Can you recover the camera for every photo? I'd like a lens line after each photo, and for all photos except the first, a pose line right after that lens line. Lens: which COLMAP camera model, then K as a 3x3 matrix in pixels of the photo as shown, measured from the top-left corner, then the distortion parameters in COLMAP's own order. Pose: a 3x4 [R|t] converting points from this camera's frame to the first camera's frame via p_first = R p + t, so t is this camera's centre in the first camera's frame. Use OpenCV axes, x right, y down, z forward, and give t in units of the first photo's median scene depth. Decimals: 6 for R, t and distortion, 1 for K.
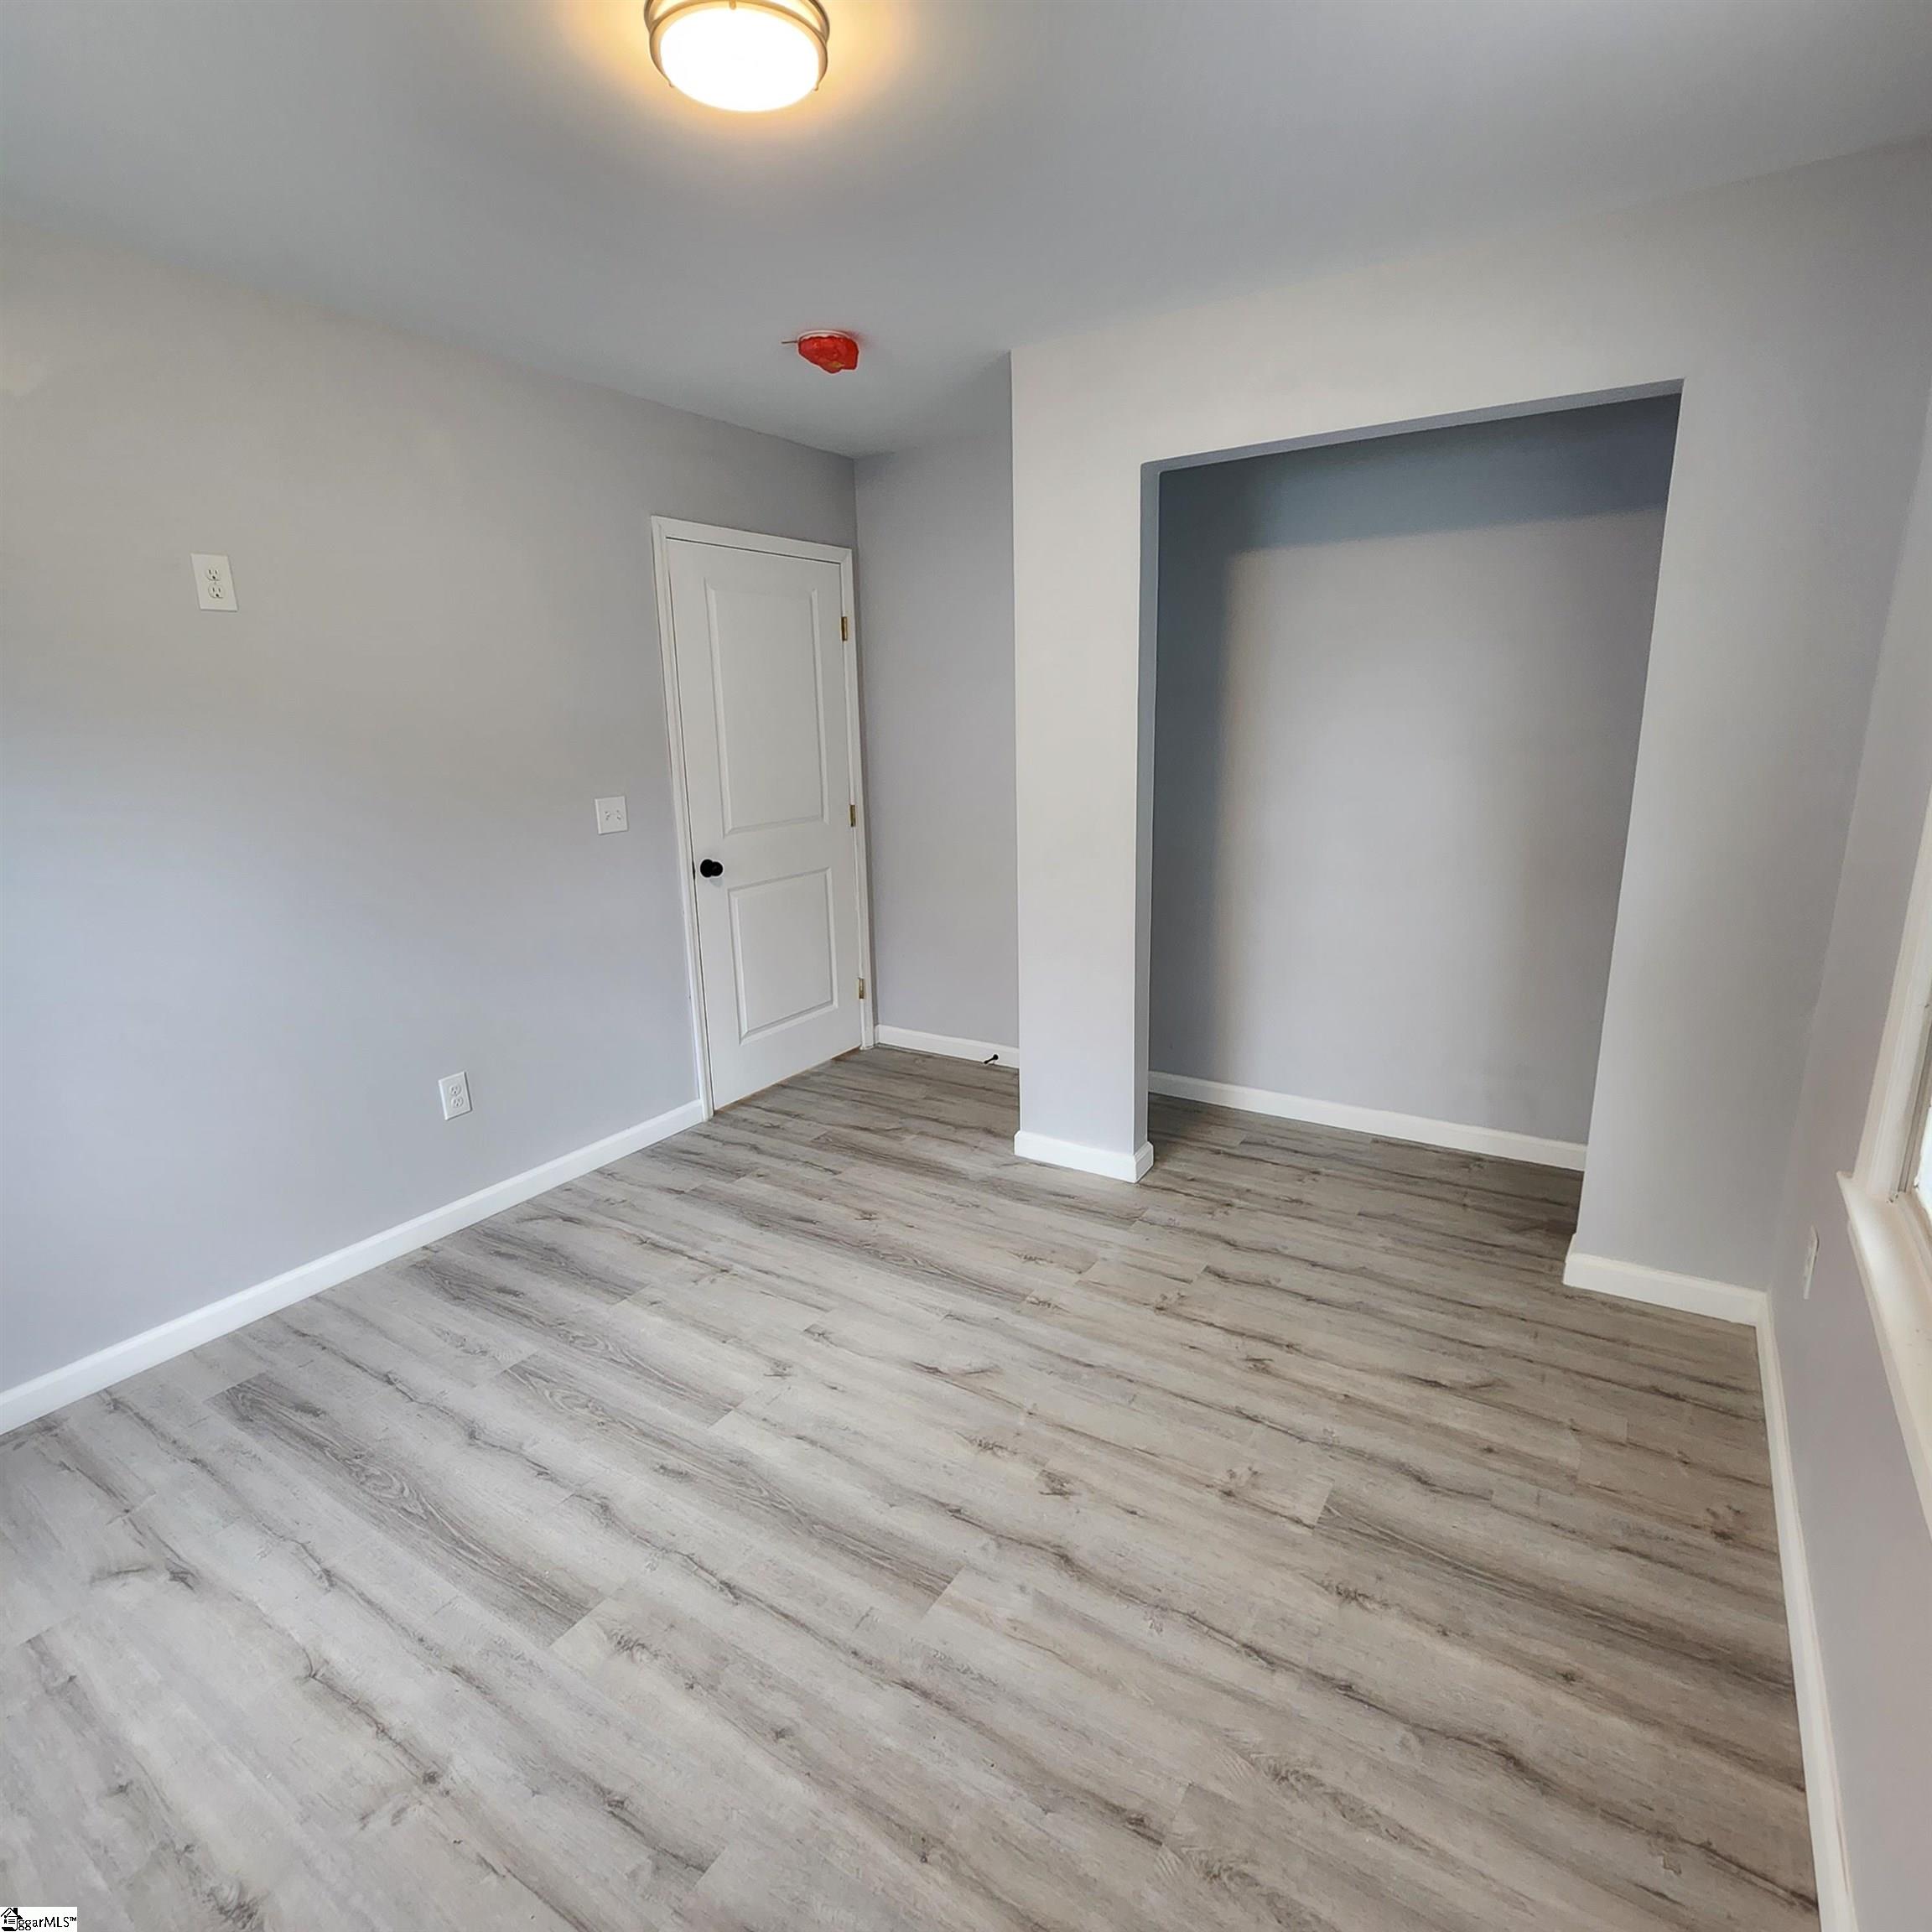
lens RADIAL K [[1065.8, 0, 966.0], [0, 1065.8, 966.0], [0, 0, 1]] dist [0.000895, 0.000548]
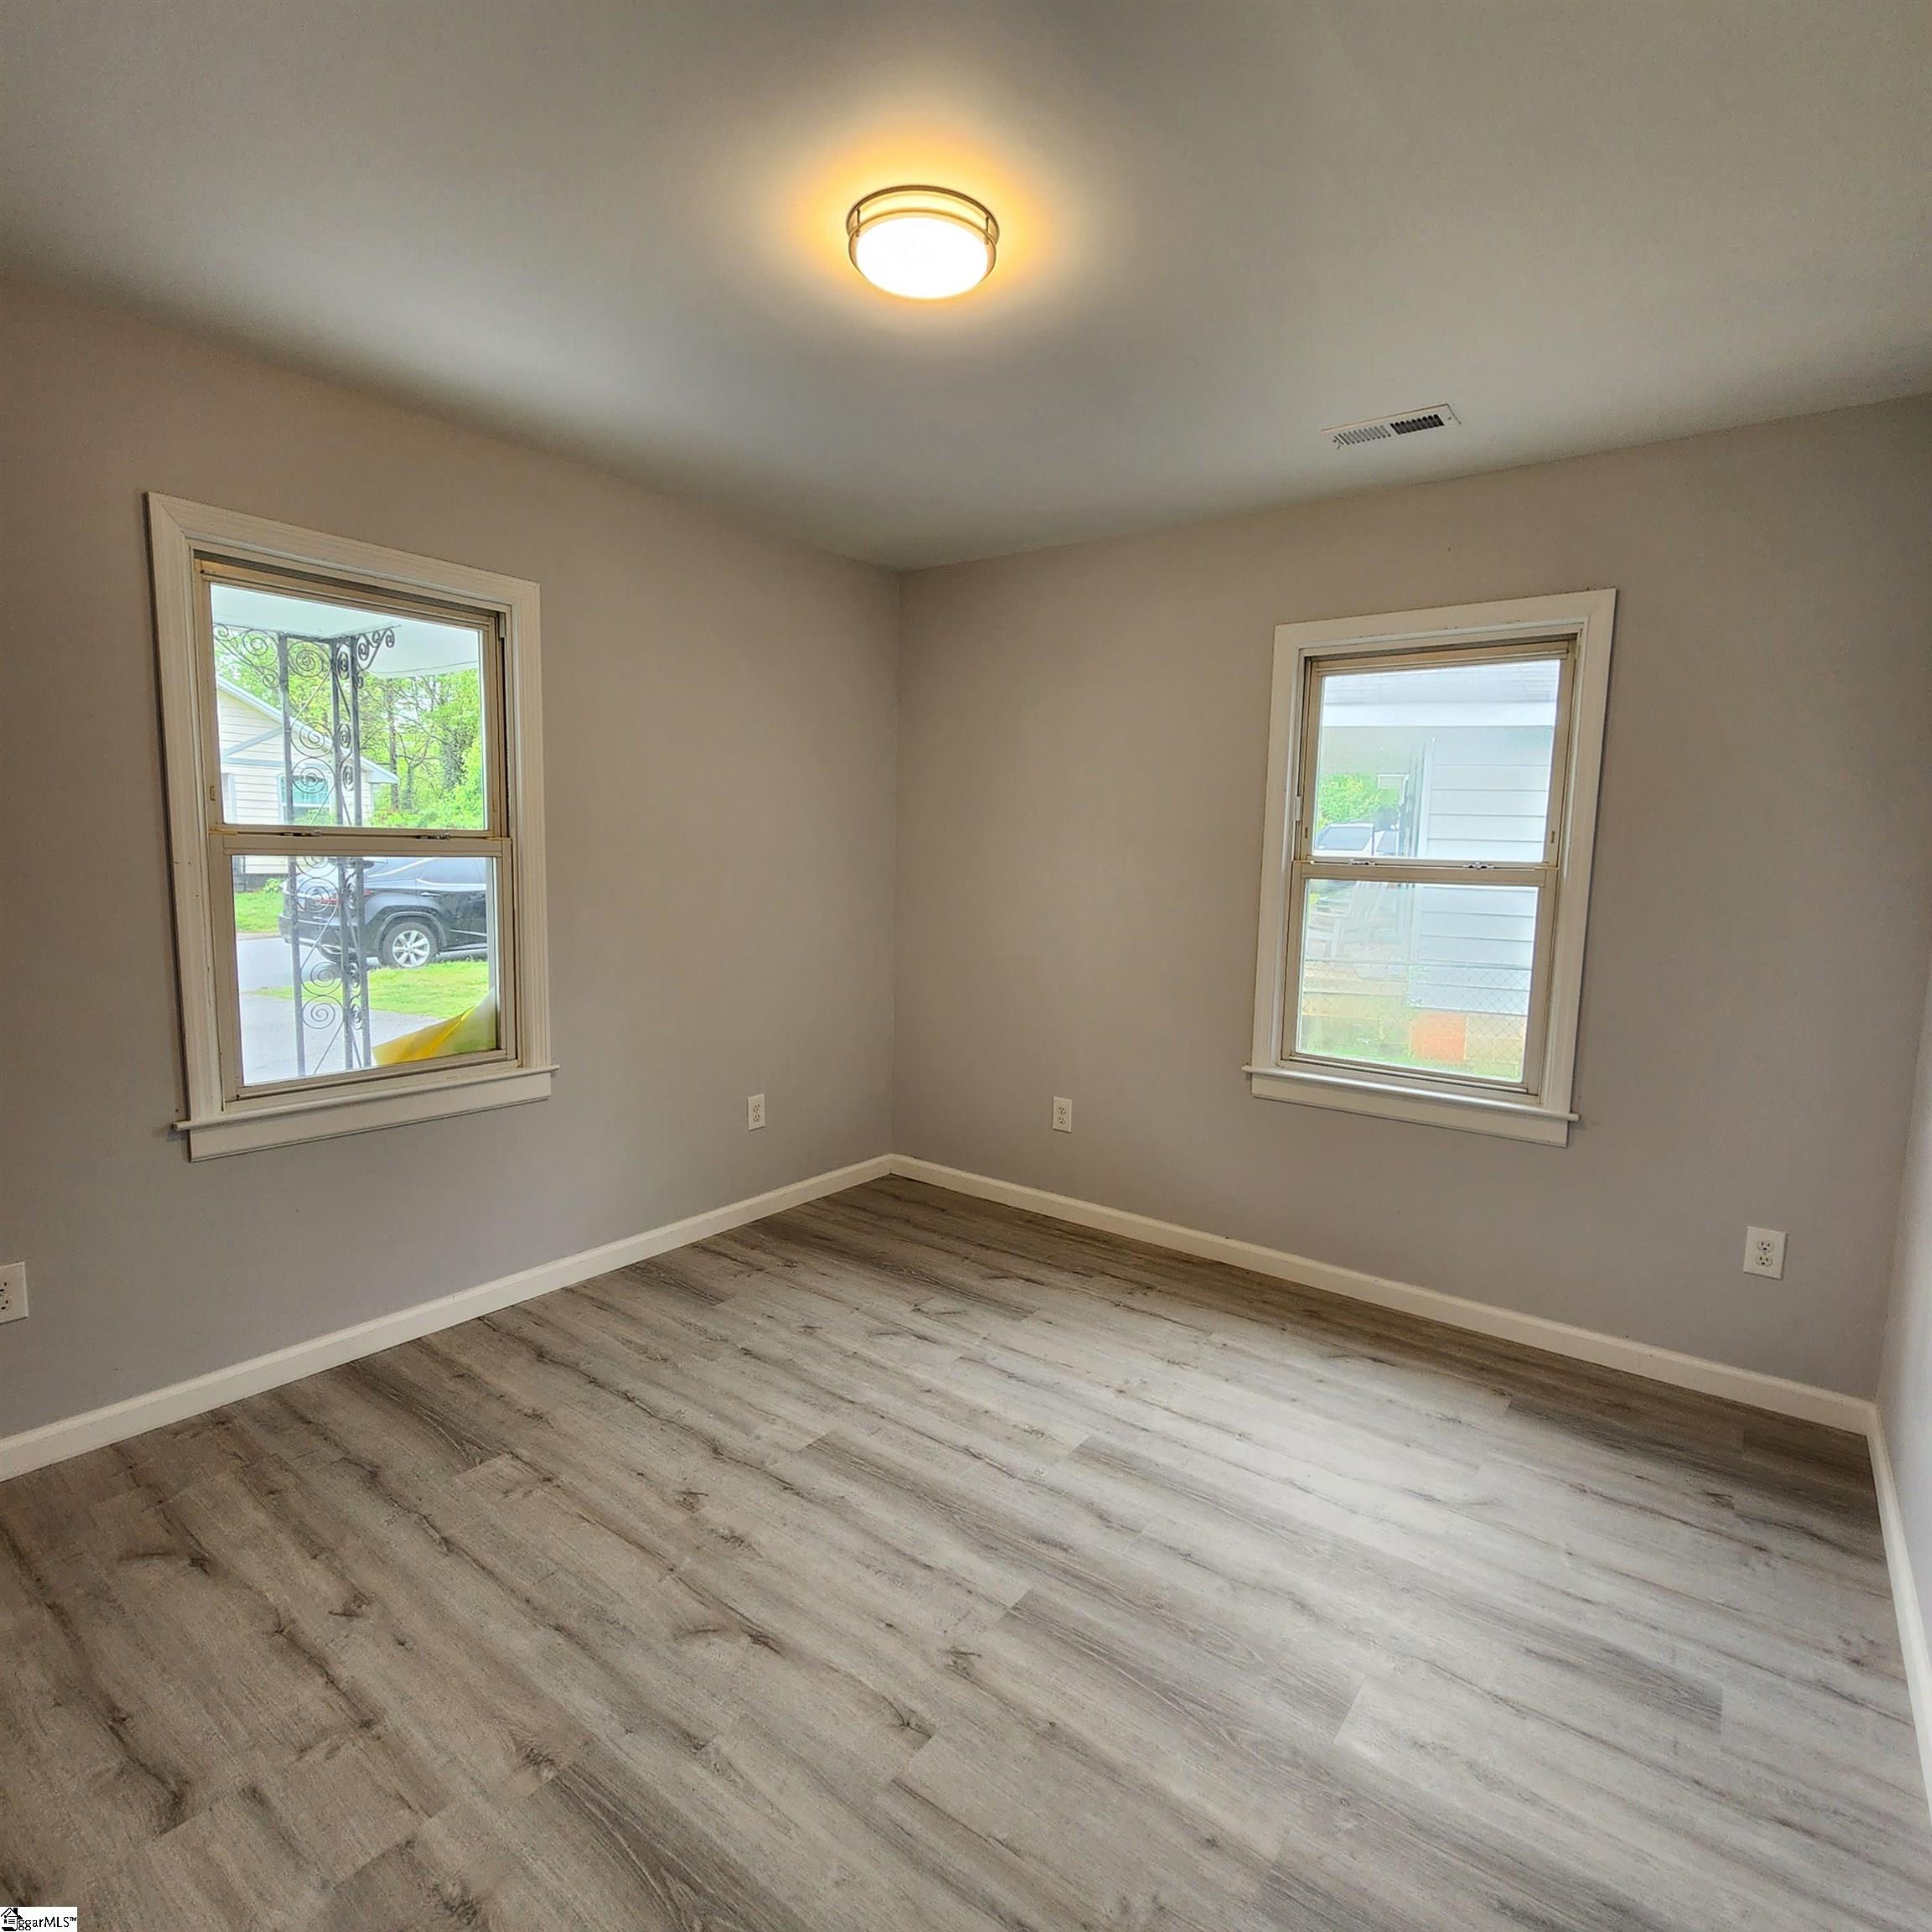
lens RADIAL K [[1065.8, 0, 966.0], [0, 1065.8, 966.0], [0, 0, 1]] dist [0.000895, 0.000548]
pose [[-0.997416, -0.005589, 0.071620, -0.271316], [0.019290, 0.939514, 0.341966, -0.391350], [-0.069199, 0.342464, -0.936979, 1.815905]]
